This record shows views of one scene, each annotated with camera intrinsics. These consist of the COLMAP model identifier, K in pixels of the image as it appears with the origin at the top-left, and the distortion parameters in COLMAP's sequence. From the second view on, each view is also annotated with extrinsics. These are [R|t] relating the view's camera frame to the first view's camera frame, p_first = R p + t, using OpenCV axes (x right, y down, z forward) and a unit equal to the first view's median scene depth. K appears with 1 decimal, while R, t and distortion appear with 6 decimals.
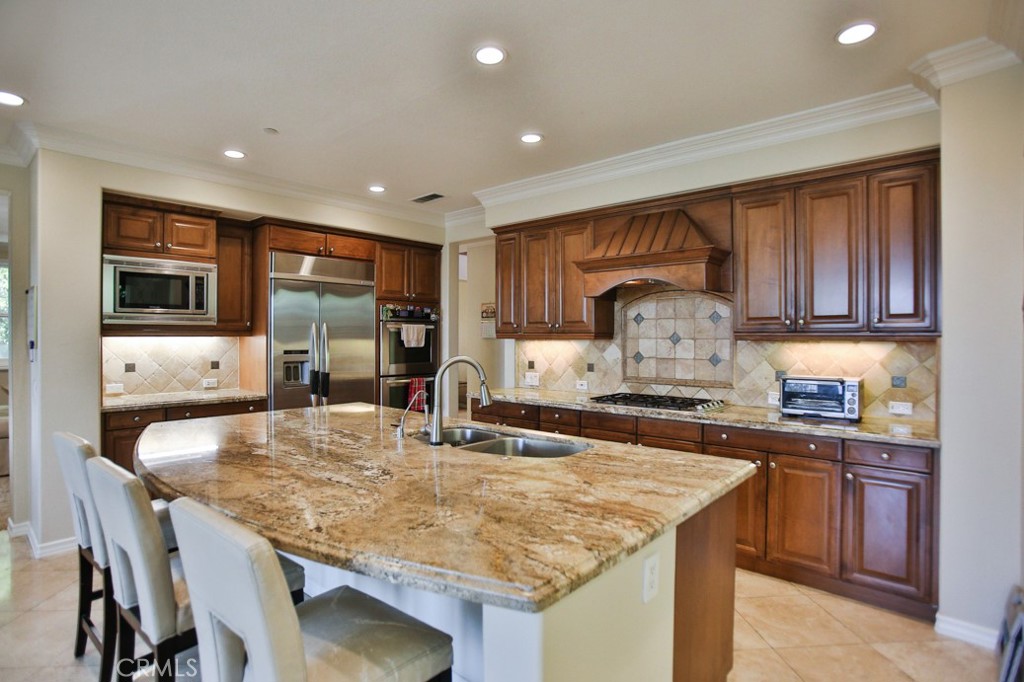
lens RADIAL K [[524.8, 0, 490.2], [0, 524.8, 337.9], [0, 0, 1]] dist [-0.061977, 0.023510]
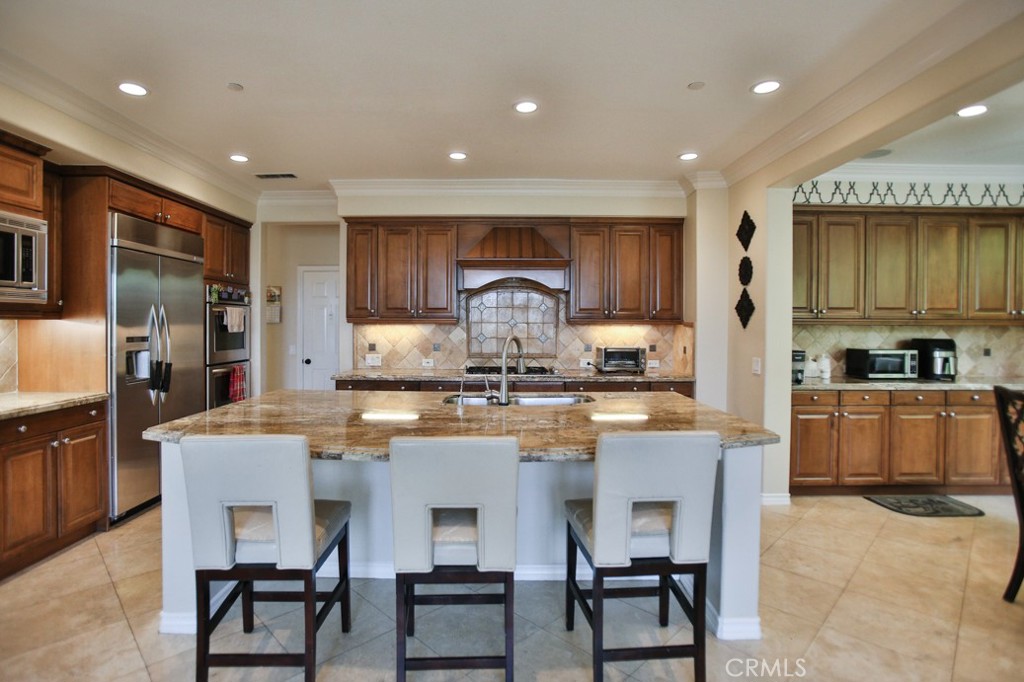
lens RADIAL K [[524.8, 0, 504.9], [0, 524.8, 330.6], [0, 0, 1]] dist [-0.061977, 0.023510]
pose [[0.739954, -0.007240, 0.672619, -0.519435], [0.000369, 0.999946, 0.010358, 0.006597], [-0.672658, -0.007417, 0.739917, 0.023050]]
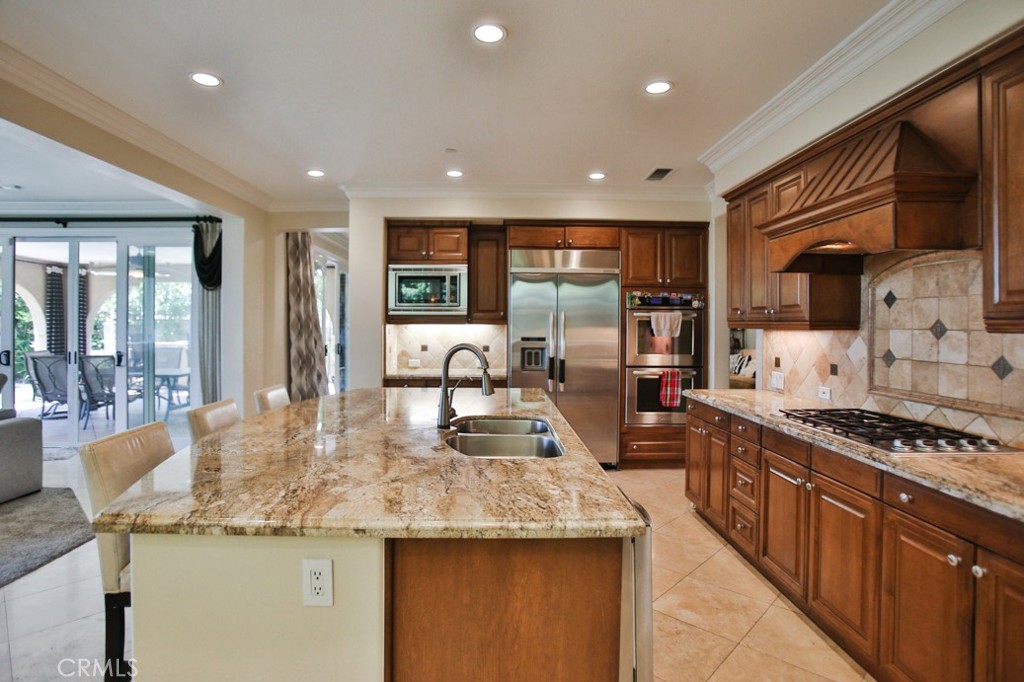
lens RADIAL K [[524.8, 0, 499.4], [0, 524.8, 325.2], [0, 0, 1]] dist [-0.061977, 0.023510]
pose [[0.688045, 0.003811, -0.725658, 0.407032], [-0.007206, 0.999973, -0.001580, 0.000761], [0.725632, 0.006316, 0.688054, 0.202885]]
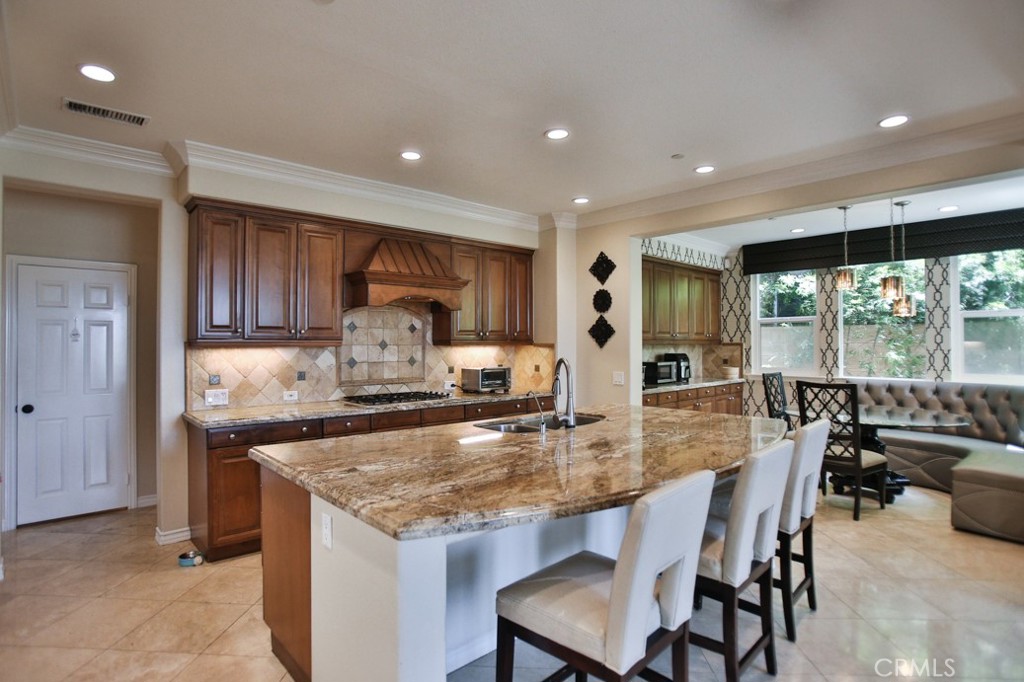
lens RADIAL K [[524.8, 0, 511.0], [0, 524.8, 339.1], [0, 0, 1]] dist [-0.061977, 0.023510]
pose [[0.097886, 0.006289, 0.995178, -0.757180], [0.007478, 0.999947, -0.007055, -0.001327], [-0.995170, 0.008133, 0.097834, 0.557660]]
